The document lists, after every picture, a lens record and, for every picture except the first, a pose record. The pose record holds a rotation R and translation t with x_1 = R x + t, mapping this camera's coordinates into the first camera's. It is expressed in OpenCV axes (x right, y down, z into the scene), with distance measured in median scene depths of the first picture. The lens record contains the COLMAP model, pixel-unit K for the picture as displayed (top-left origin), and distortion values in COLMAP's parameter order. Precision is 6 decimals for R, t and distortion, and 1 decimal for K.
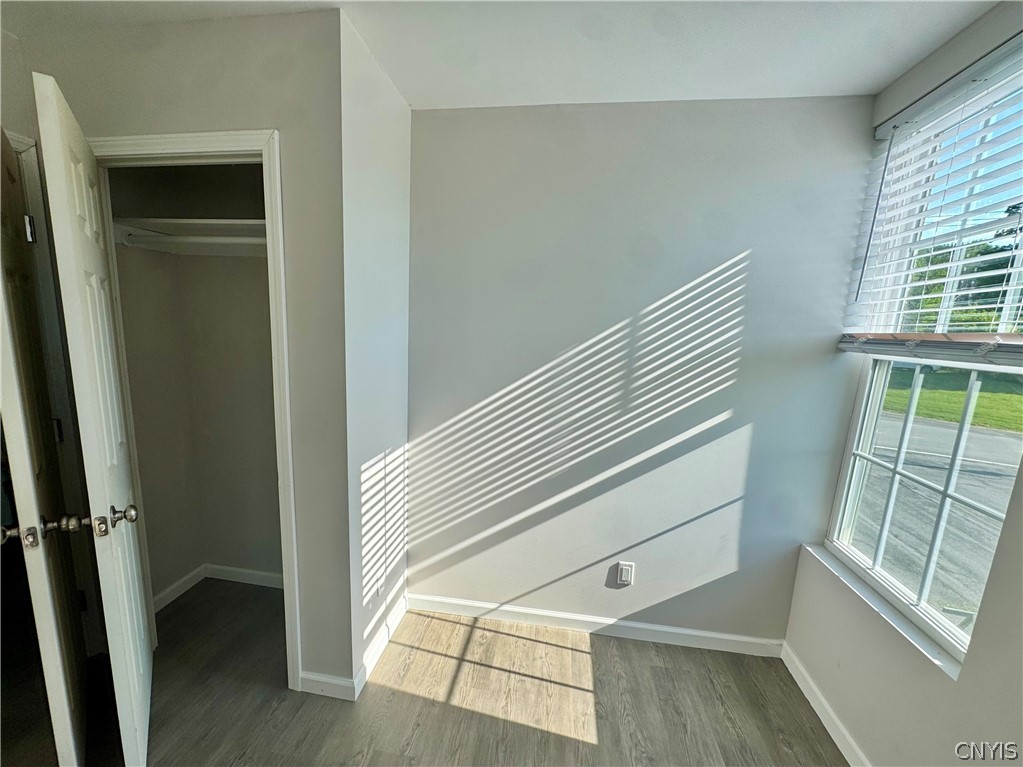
lens RADIAL K [[416.6, 0, 512.0], [0, 416.6, 401.0], [0, 0, 1]] dist [-0.009630, -0.000019]
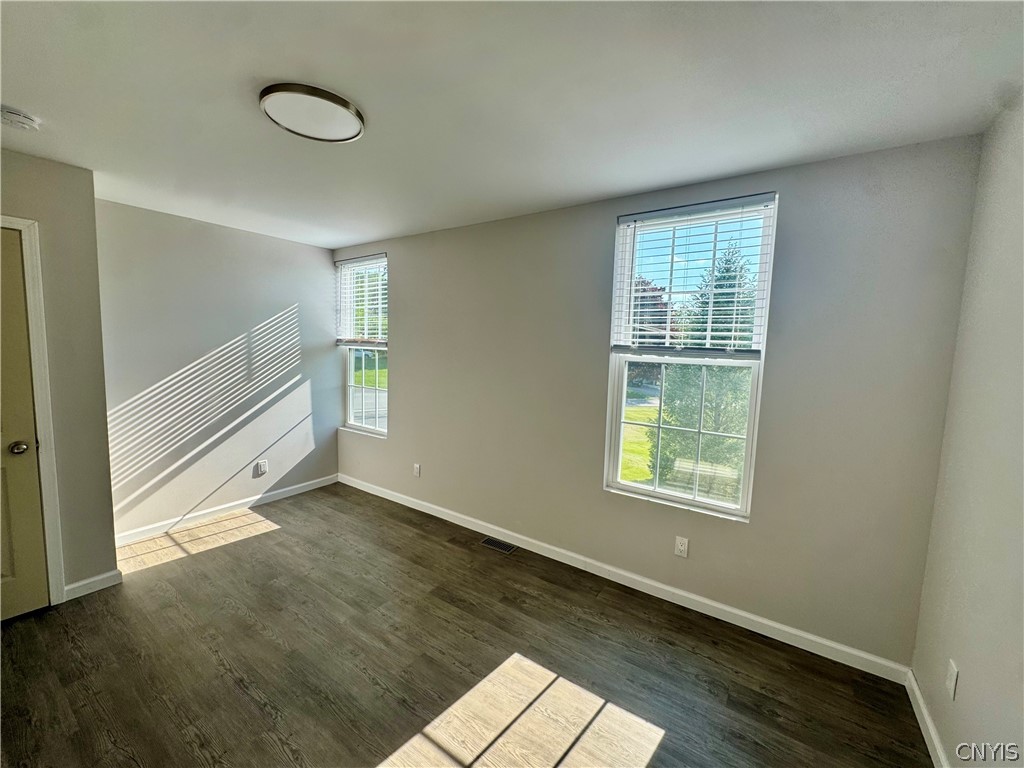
lens RADIAL K [[412.1, 0, 512.0], [0, 412.1, 384.0], [0, 0, 1]] dist [0.001724, 0.000234]
pose [[0.428150, -0.117852, 0.895990, -0.957644], [0.151666, 0.986768, 0.057318, 0.118487], [-0.890890, 0.111351, 0.440359, -0.954909]]
